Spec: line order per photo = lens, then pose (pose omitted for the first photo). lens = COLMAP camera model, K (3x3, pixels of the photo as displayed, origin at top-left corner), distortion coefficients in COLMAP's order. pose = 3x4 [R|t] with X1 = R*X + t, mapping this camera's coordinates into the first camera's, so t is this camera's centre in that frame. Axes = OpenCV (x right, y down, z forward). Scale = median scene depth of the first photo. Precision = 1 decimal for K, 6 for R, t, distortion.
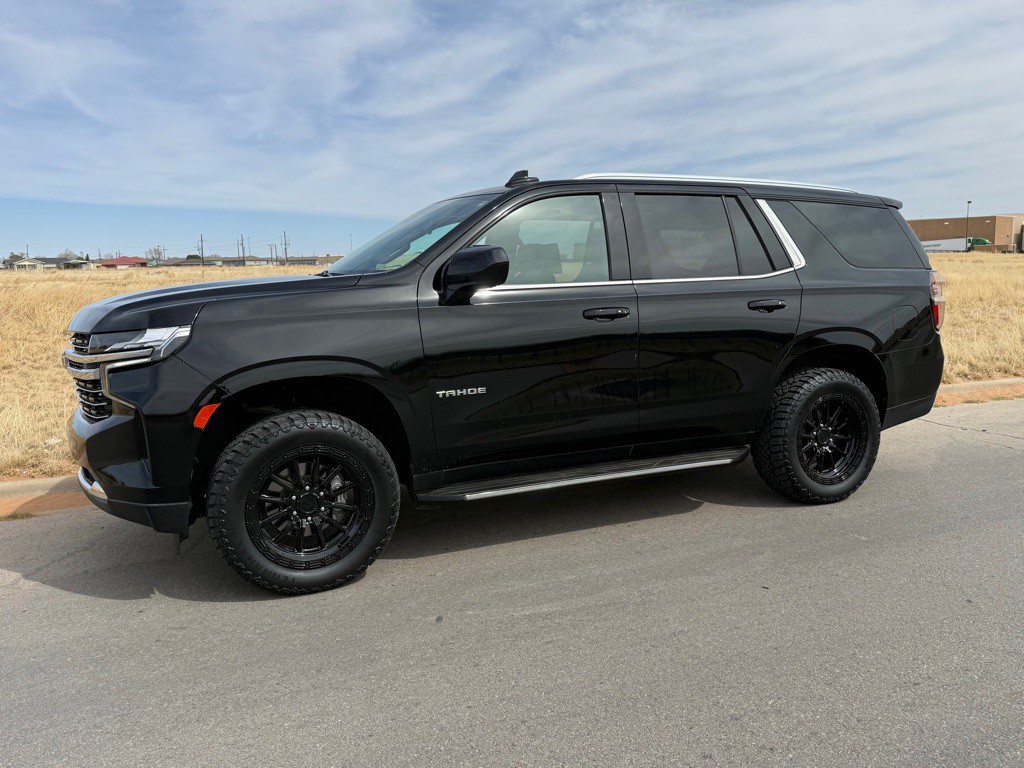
lens RADIAL K [[798.5, 0, 494.6], [0, 798.5, 386.8], [0, 0, 1]] dist [0.116090, -0.227733]
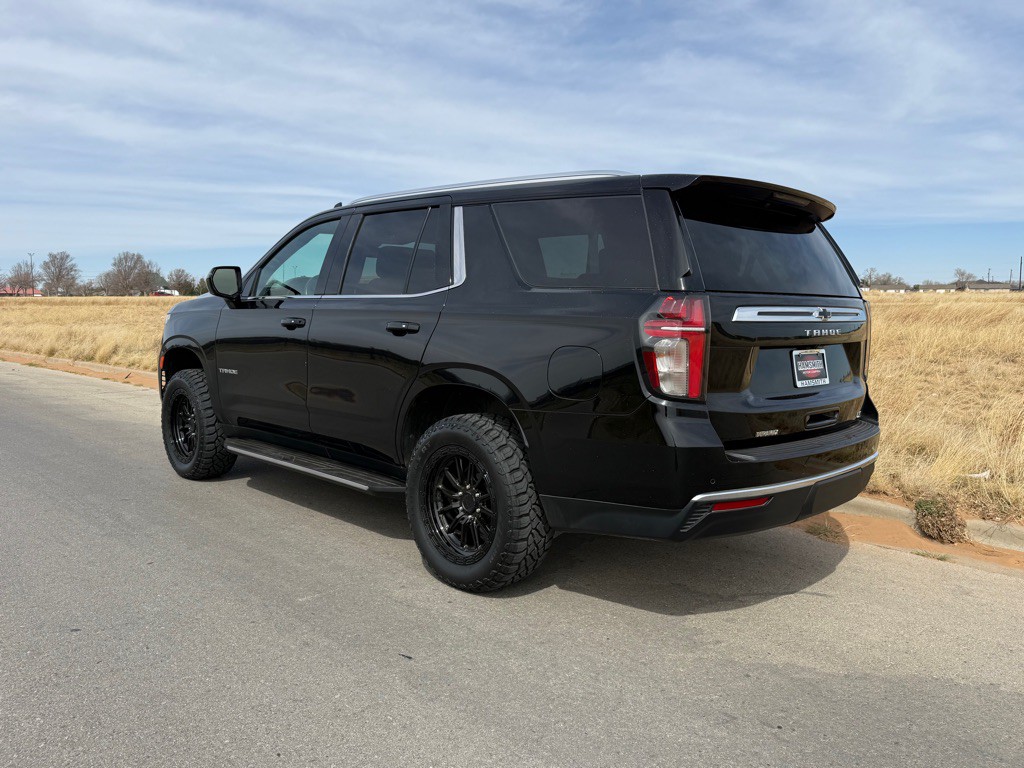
lens RADIAL K [[745.5, 0, 512.9], [0, 745.5, 376.8], [0, 0, 1]] dist [0.103983, -0.188245]
pose [[0.378105, 0.115970, -0.918470, 1.191110], [-0.143300, 0.987497, 0.065694, -0.123943], [0.914605, 0.106777, 0.389996, 0.826815]]
